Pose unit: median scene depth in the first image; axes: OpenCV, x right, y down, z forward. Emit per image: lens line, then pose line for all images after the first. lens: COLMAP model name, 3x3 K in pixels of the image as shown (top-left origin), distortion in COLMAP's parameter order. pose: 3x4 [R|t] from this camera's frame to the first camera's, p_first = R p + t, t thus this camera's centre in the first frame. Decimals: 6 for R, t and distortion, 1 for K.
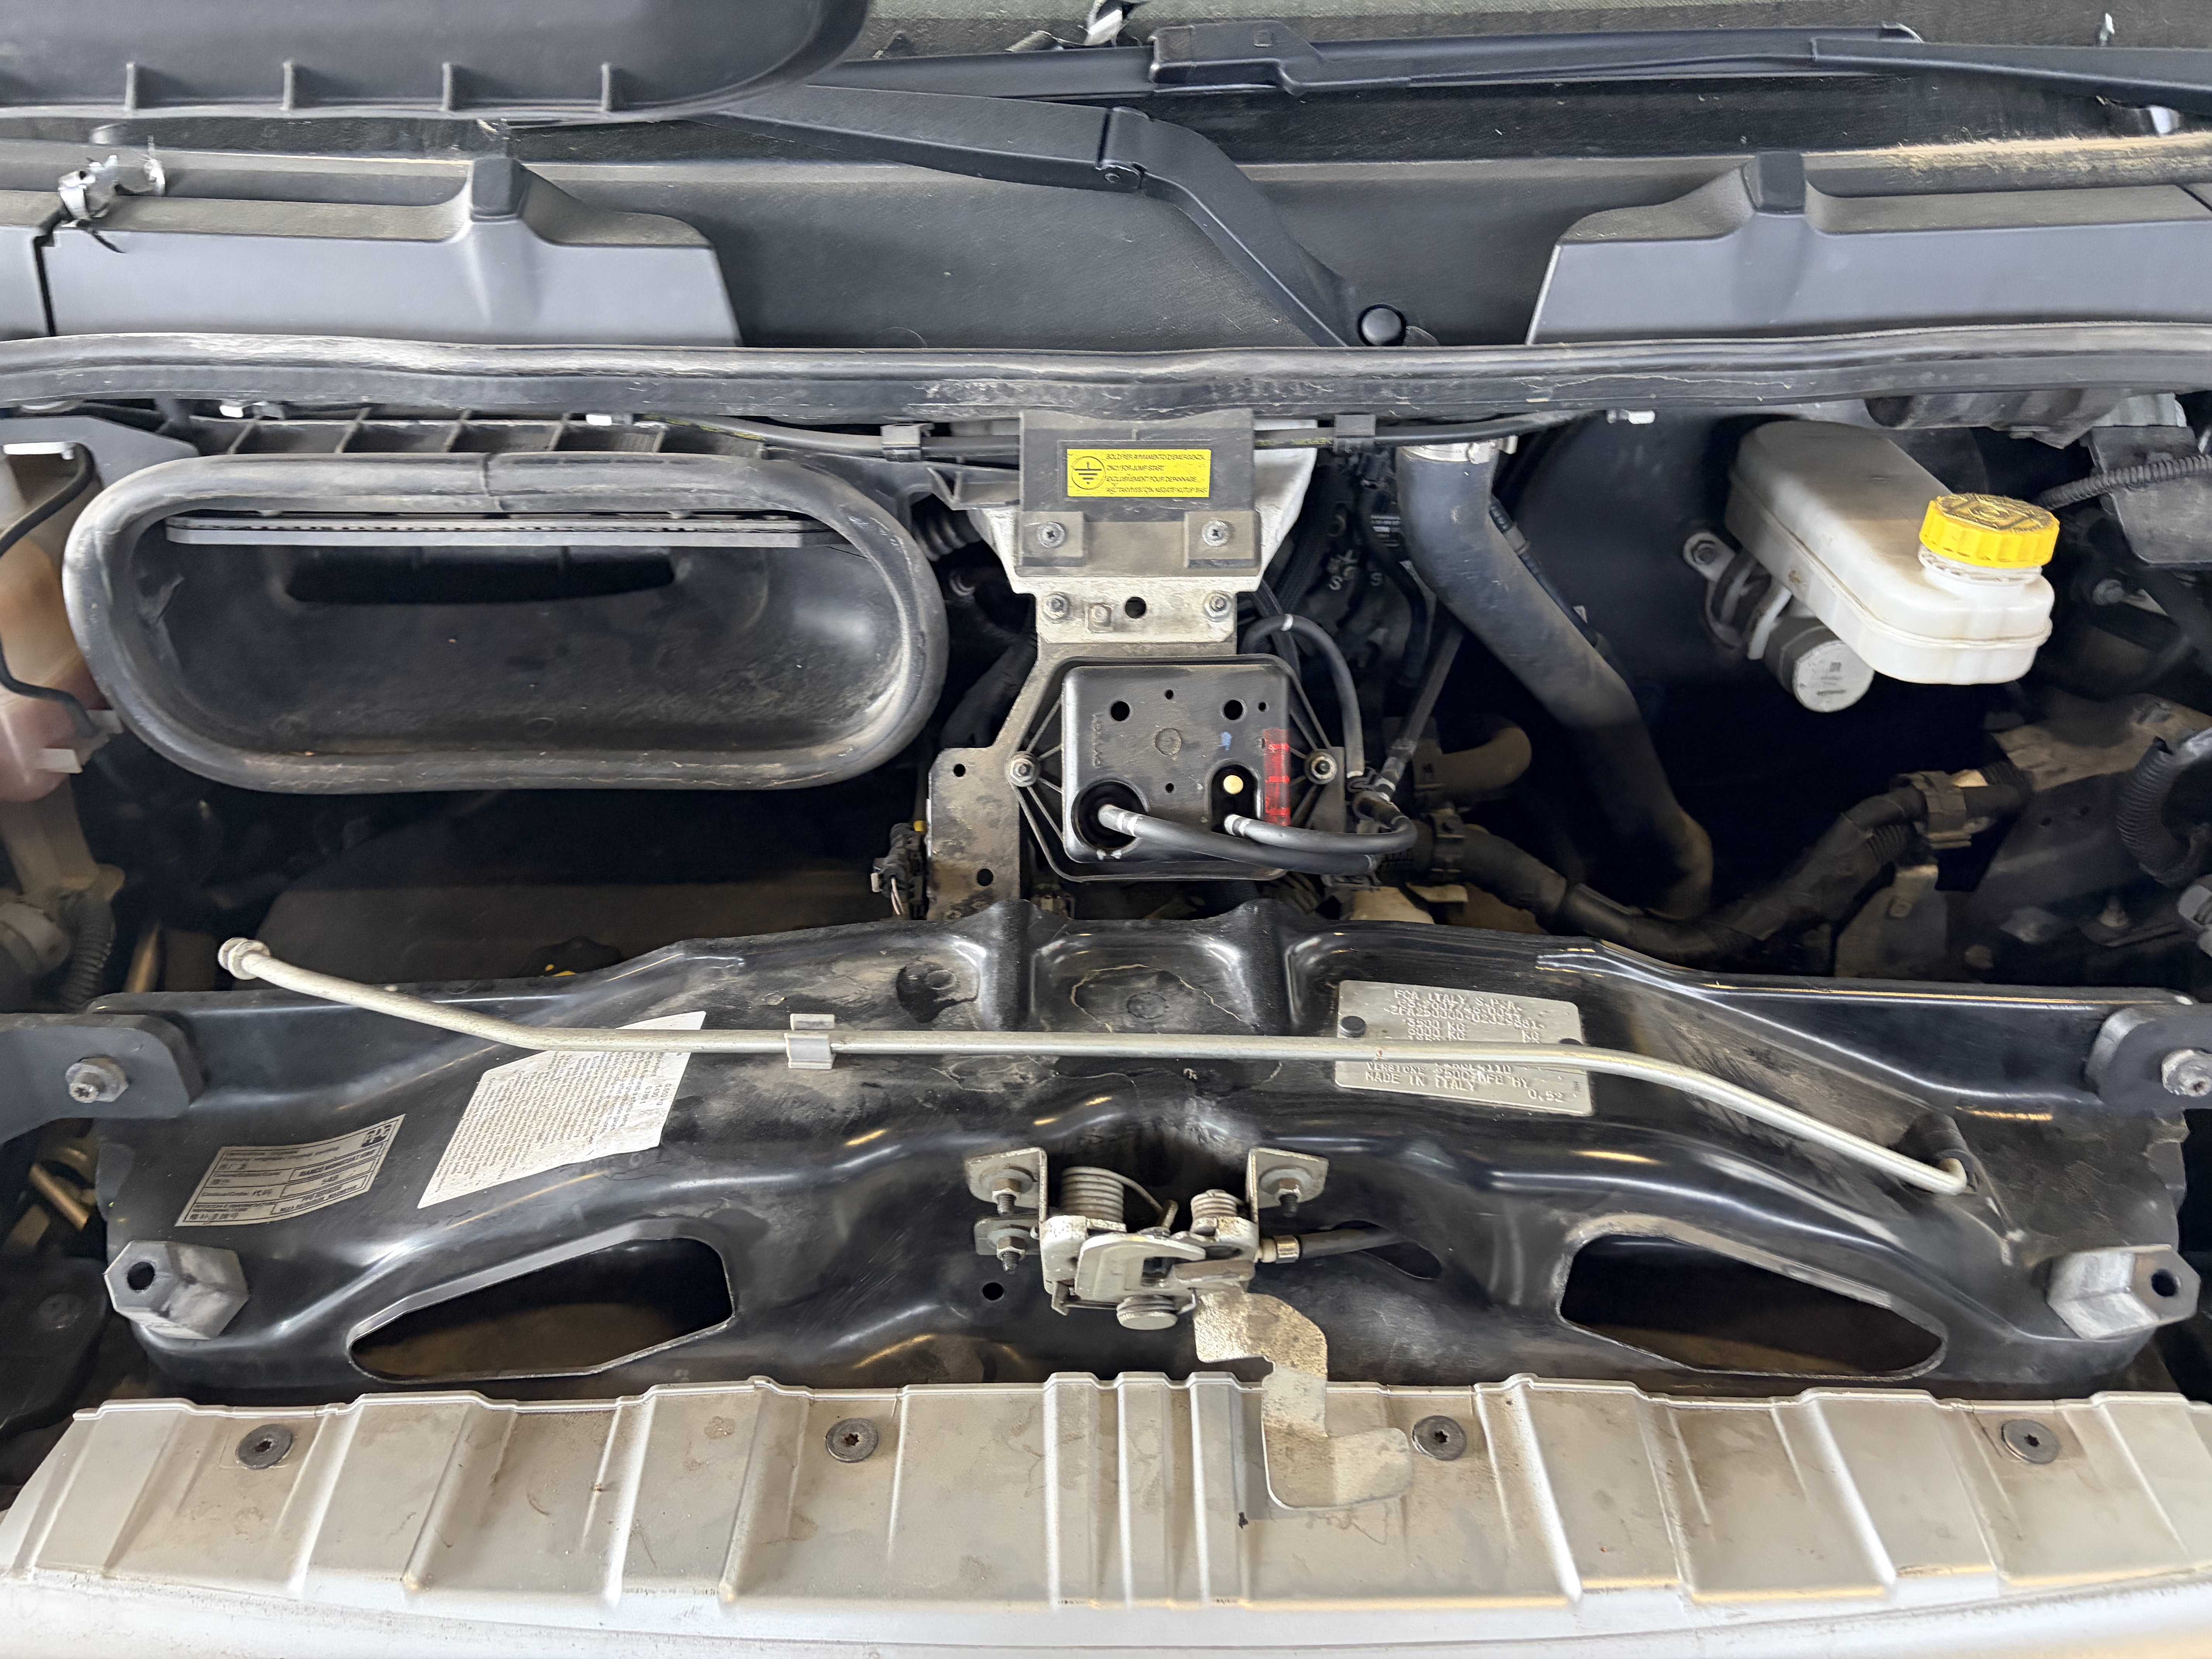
lens RADIAL K [[1680.9, 0, 1094.4], [0, 1680.9, 824.5], [0, 0, 1]] dist [0.051085, -0.063785]
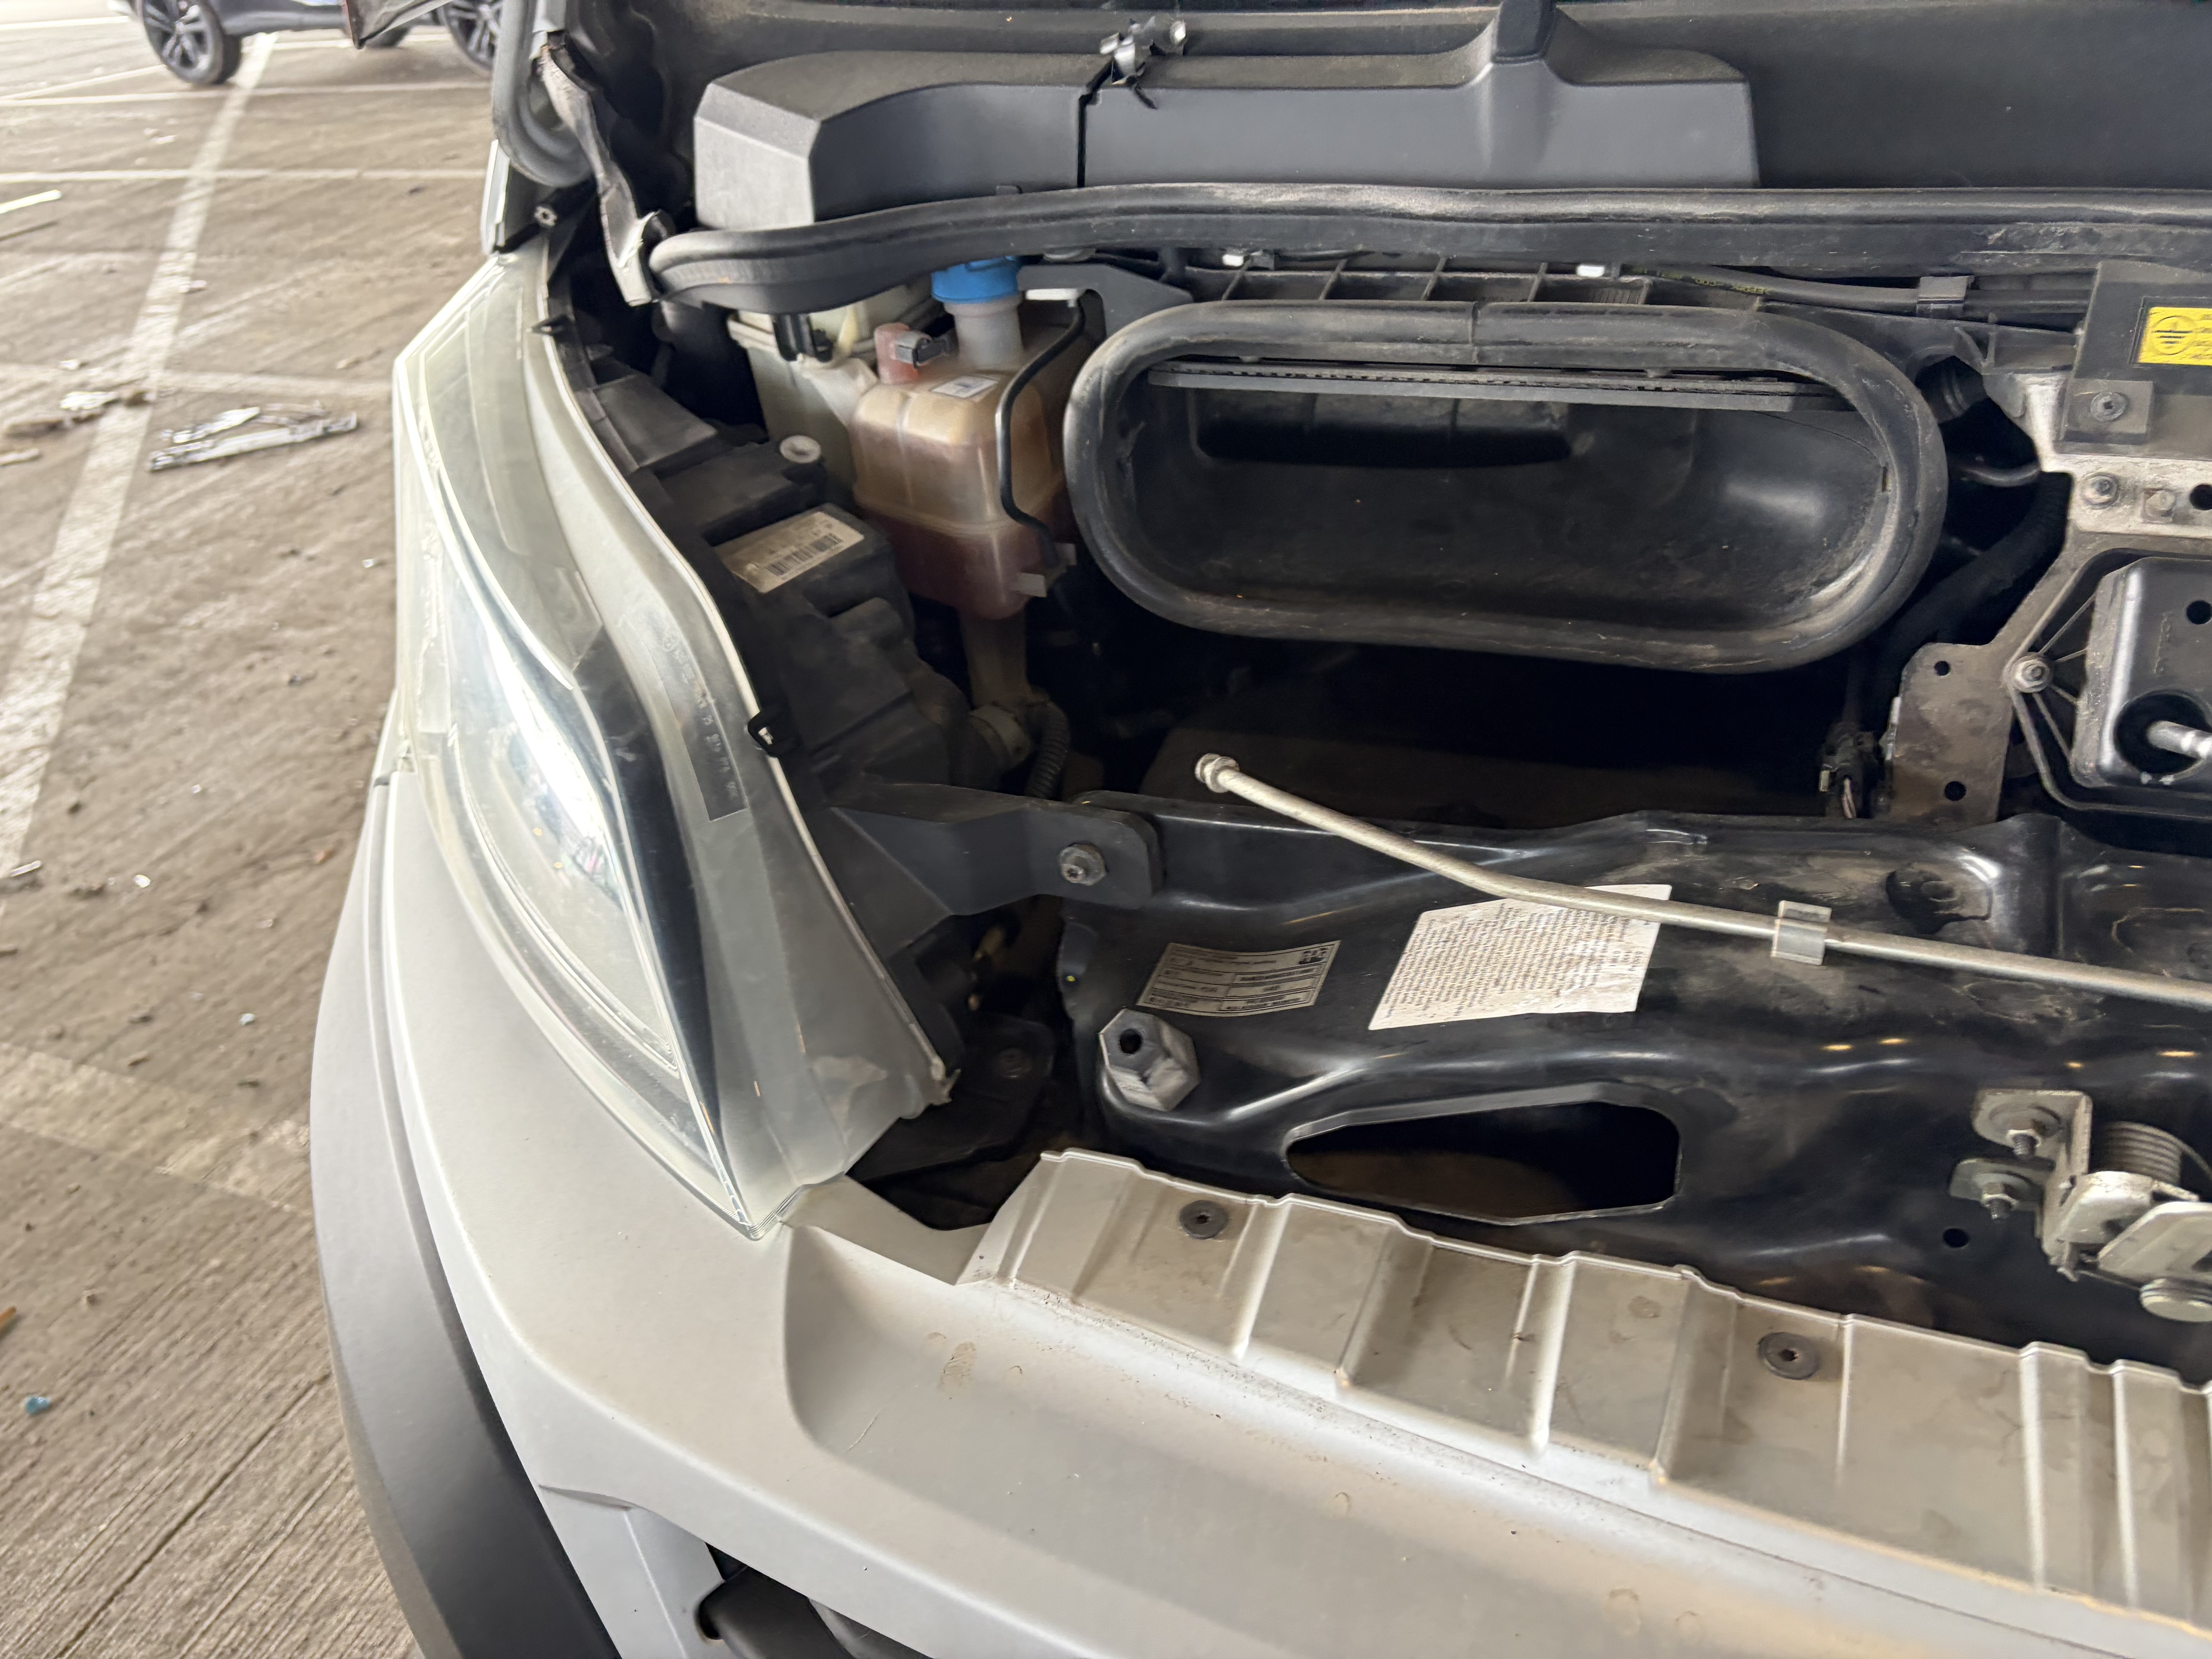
lens RADIAL K [[1680.9, 0, 1094.4], [0, 1680.9, 824.5], [0, 0, 1]] dist [0.051085, -0.063785]
pose [[0.918200, 0.135222, -0.372322, -0.156979], [-0.116305, 0.990533, 0.072922, 0.039139], [0.378658, -0.023654, 0.925234, -0.012287]]
